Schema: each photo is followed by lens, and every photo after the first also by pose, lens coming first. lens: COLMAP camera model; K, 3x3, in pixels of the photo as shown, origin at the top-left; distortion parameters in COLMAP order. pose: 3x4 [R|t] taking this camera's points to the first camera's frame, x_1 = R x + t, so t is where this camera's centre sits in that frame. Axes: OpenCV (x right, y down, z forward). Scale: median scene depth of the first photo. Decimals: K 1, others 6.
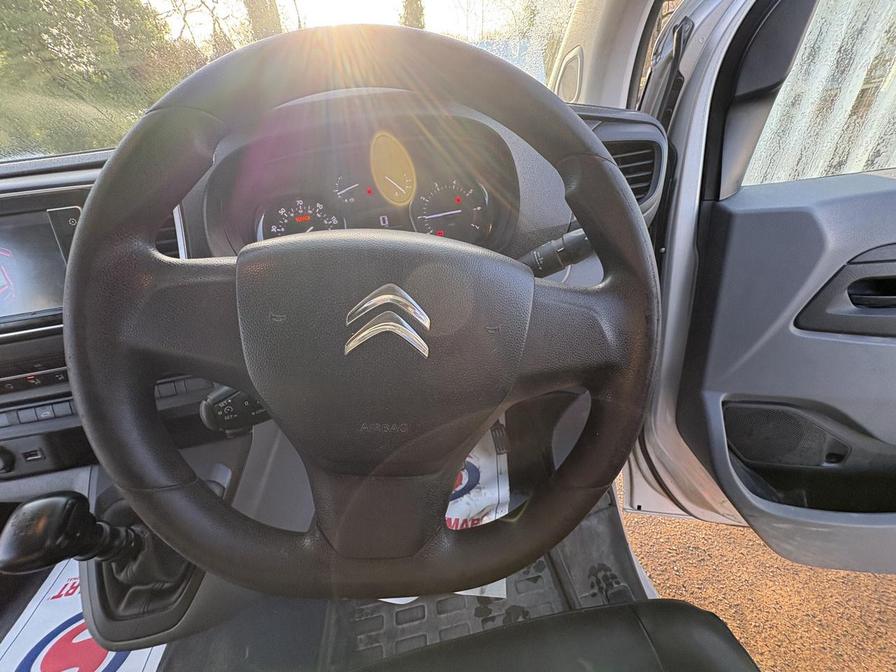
lens RADIAL K [[353.5, 0, 448.0], [0, 353.5, 336.0], [0, 0, 1]] dist [-0.000374, -0.000558]
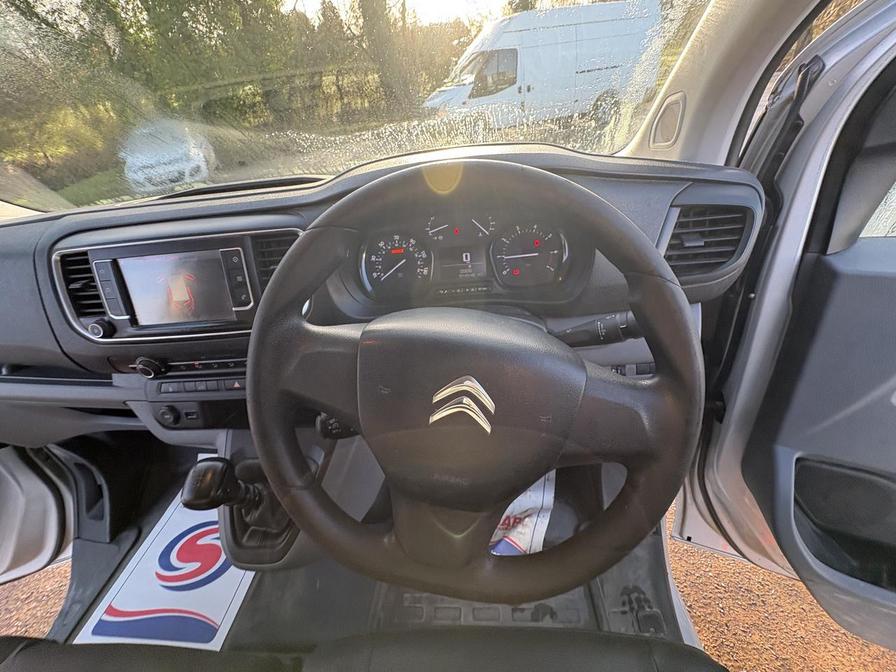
lens RADIAL K [[355.2, 0, 448.0], [0, 355.2, 336.0], [0, 0, 1]] dist [-0.003947, 0.000842]
pose [[0.976433, 0.121144, -0.178612, -0.006902], [-0.109060, 0.991124, 0.076025, -0.143384], [0.186236, -0.054754, 0.980978, -0.110593]]
